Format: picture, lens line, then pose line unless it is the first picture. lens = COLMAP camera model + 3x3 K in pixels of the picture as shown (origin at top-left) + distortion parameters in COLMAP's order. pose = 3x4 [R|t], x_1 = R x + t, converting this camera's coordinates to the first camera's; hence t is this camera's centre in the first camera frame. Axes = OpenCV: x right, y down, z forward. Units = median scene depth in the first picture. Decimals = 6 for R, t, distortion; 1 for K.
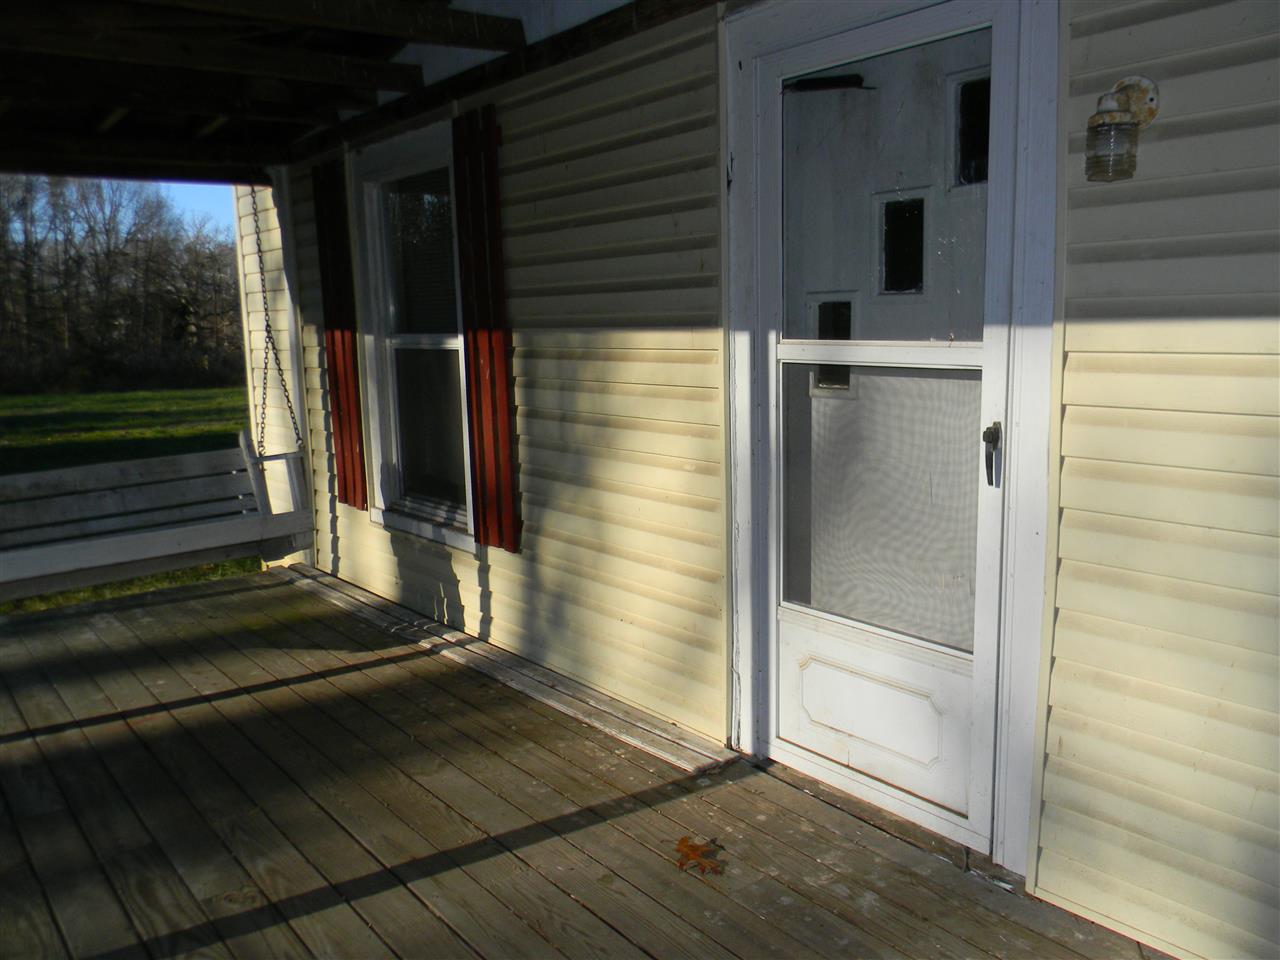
lens RADIAL K [[1069.1, 0, 640.6], [0, 1069.1, 482.7], [0, 0, 1]] dist [0.037118, -0.039944]
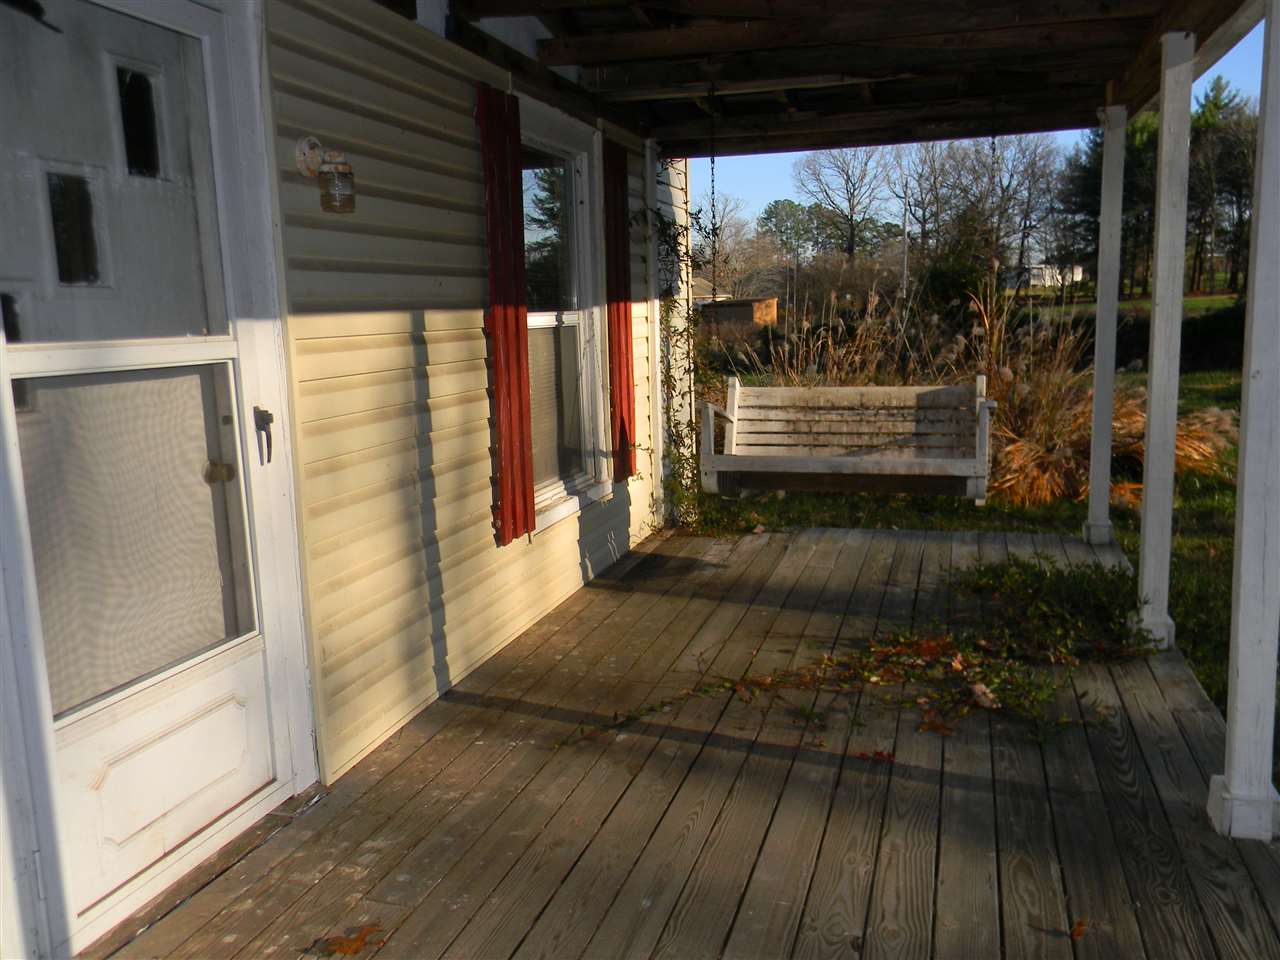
lens RADIAL K [[1069.1, 0, 640.5], [0, 1069.1, 479.2], [0, 0, 1]] dist [0.037118, -0.039944]
pose [[-0.585879, -0.092638, 0.805086, -0.769881], [0.163940, 0.959357, 0.229692, -0.167345], [-0.793643, 0.266557, -0.546880, 1.260093]]
